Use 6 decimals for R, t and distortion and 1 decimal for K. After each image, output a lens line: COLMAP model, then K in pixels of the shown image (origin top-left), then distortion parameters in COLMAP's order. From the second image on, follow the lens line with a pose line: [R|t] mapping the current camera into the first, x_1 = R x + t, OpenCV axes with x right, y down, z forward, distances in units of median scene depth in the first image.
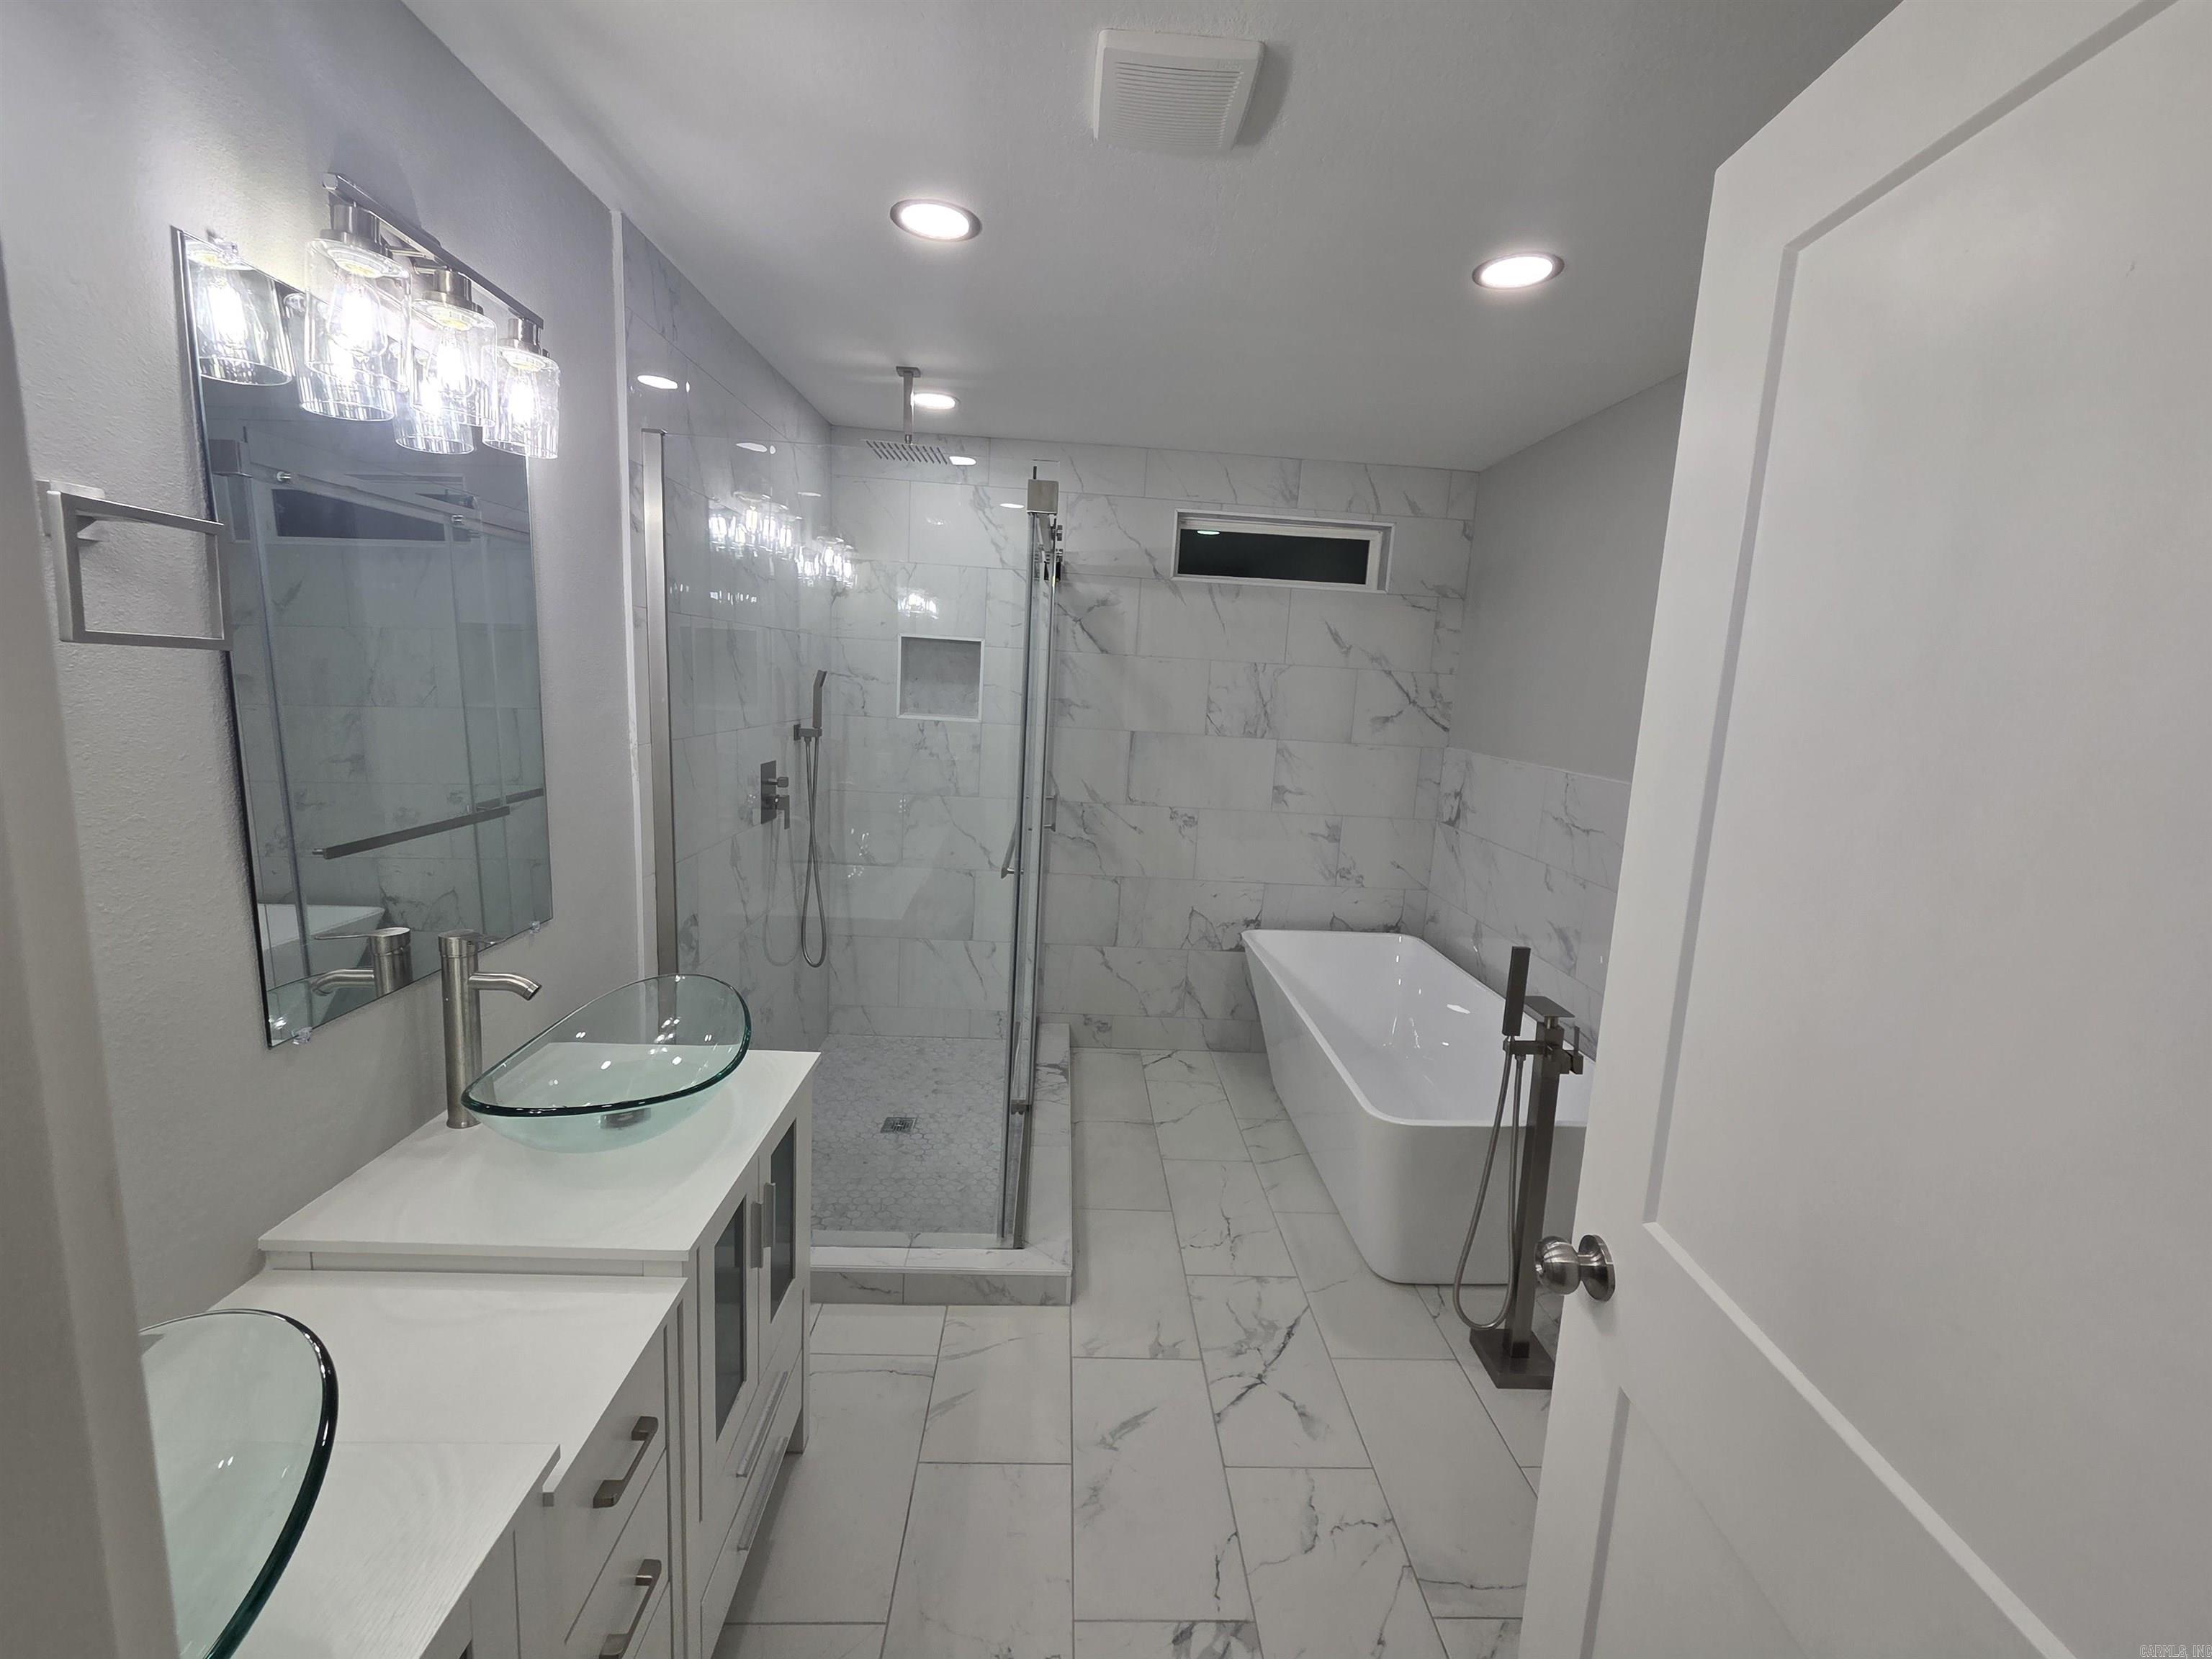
lens RADIAL K [[909.9, 0, 1107.1], [0, 909.9, 820.7], [0, 0, 1]] dist [-0.000339, 0.000054]
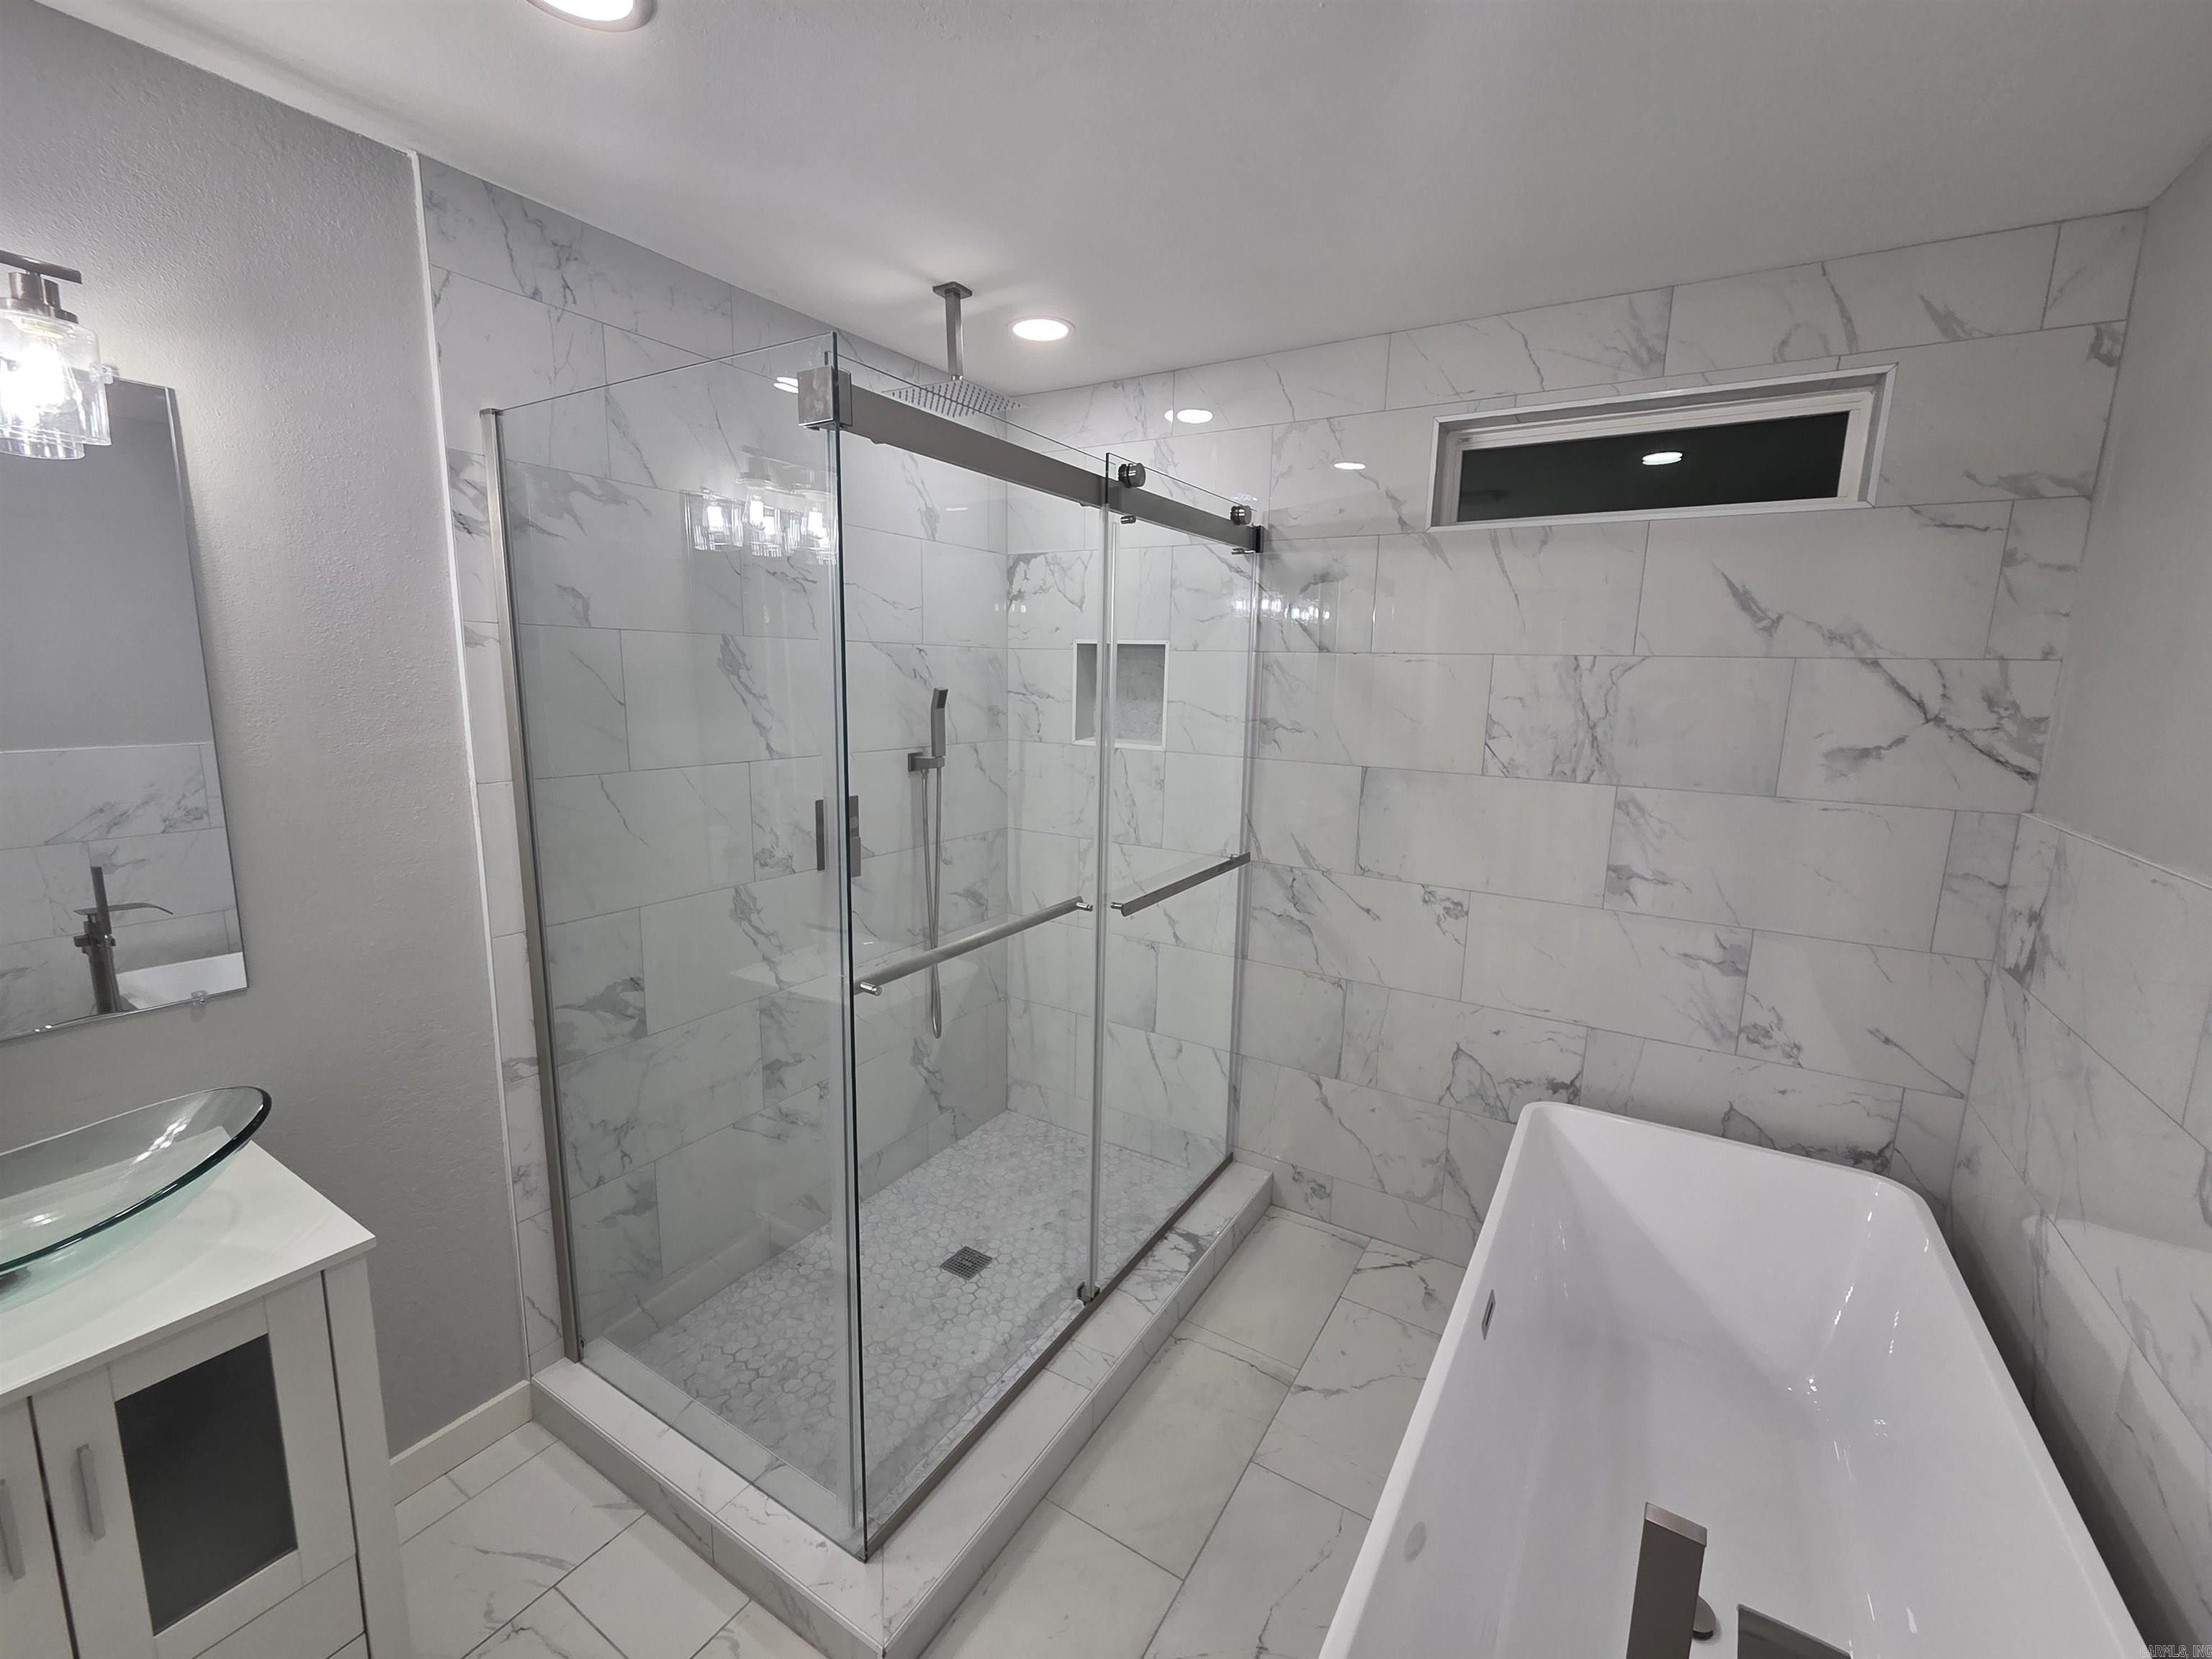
lens RADIAL K [[909.9, 0, 1107.1], [0, 909.9, 820.7], [0, 0, 1]] dist [-0.000339, 0.000054]
pose [[0.824801, 0.054397, -0.562800, 0.248828], [-0.063665, 0.997966, 0.003154, -0.048569], [0.561827, 0.033230, 0.826587, 0.342411]]
